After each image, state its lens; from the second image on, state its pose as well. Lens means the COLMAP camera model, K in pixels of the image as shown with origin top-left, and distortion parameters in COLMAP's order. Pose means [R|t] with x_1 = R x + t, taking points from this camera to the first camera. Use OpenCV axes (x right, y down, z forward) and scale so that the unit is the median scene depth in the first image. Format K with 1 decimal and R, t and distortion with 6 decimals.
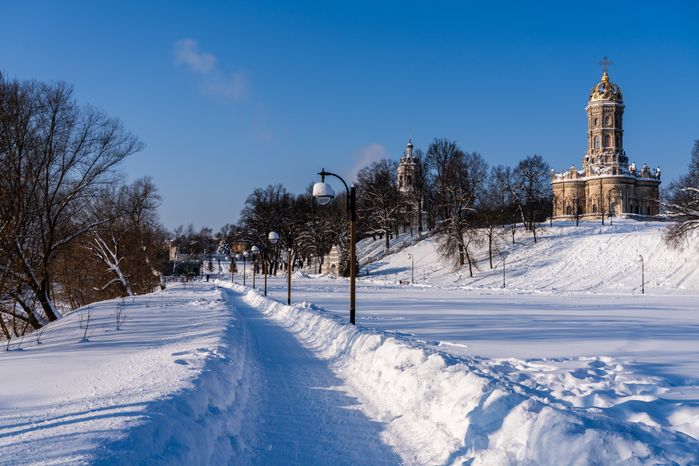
lens RADIAL K [[825.4, 0, 350.6], [0, 825.4, 236.4], [0, 0, 1]] dist [0.053799, 0.000000]
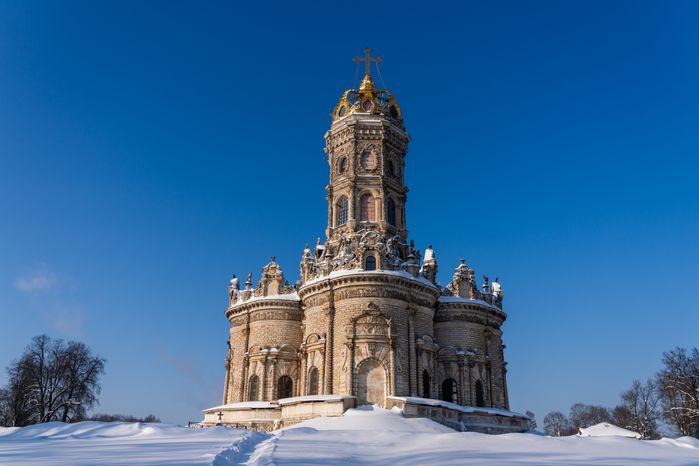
lens RADIAL K [[539.8, 0, 351.4], [0, 539.8, 235.4], [0, 0, 1]] dist [0.043635, 0.000728]
pose [[0.992256, 0.053419, 0.112134, 0.292817], [-0.013328, 0.943371, -0.331471, -0.018570], [-0.123490, 0.327410, 0.936778, 0.818278]]
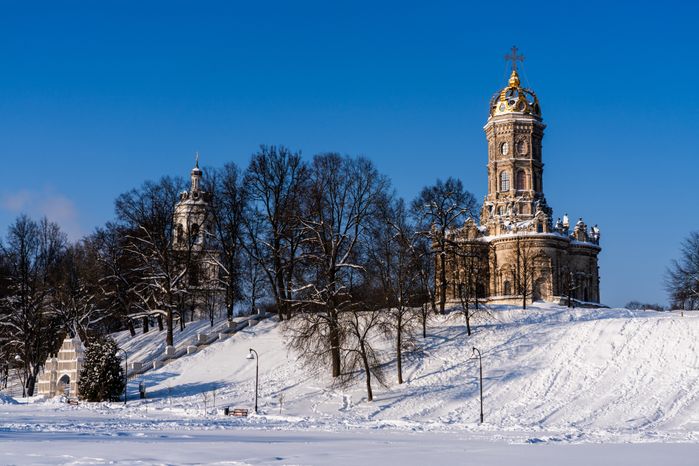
lens RADIAL K [[1138.5, 0, 344.7], [0, 1138.5, 231.8], [0, 0, 1]] dist [0.002010, 0.000000]
pose [[0.967665, 0.038558, 0.249274, -0.026335], [-0.012276, 0.994275, -0.106140, 0.015088], [-0.251939, 0.099648, 0.962599, 0.243428]]
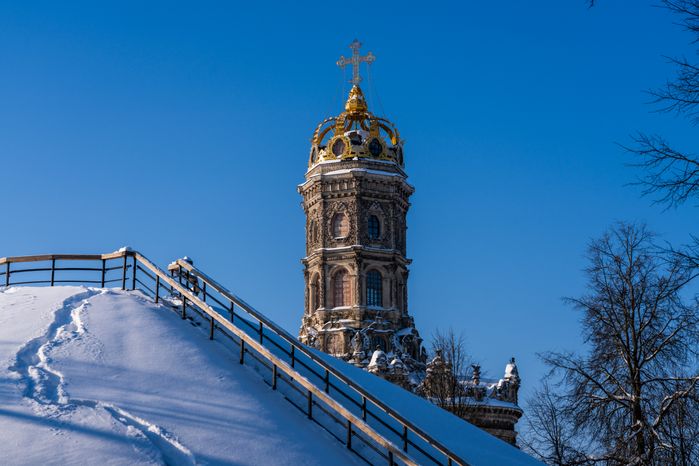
lens RADIAL K [[1505.2, 0, 348.3], [0, 1505.2, 231.8], [0, 0, 1]] dist [0.496666, 0.000000]
pose [[0.962428, -0.078945, -0.259807, 0.493596], [0.018043, 0.973282, -0.228904, -0.004751], [0.270937, 0.215616, 0.938138, 0.490869]]
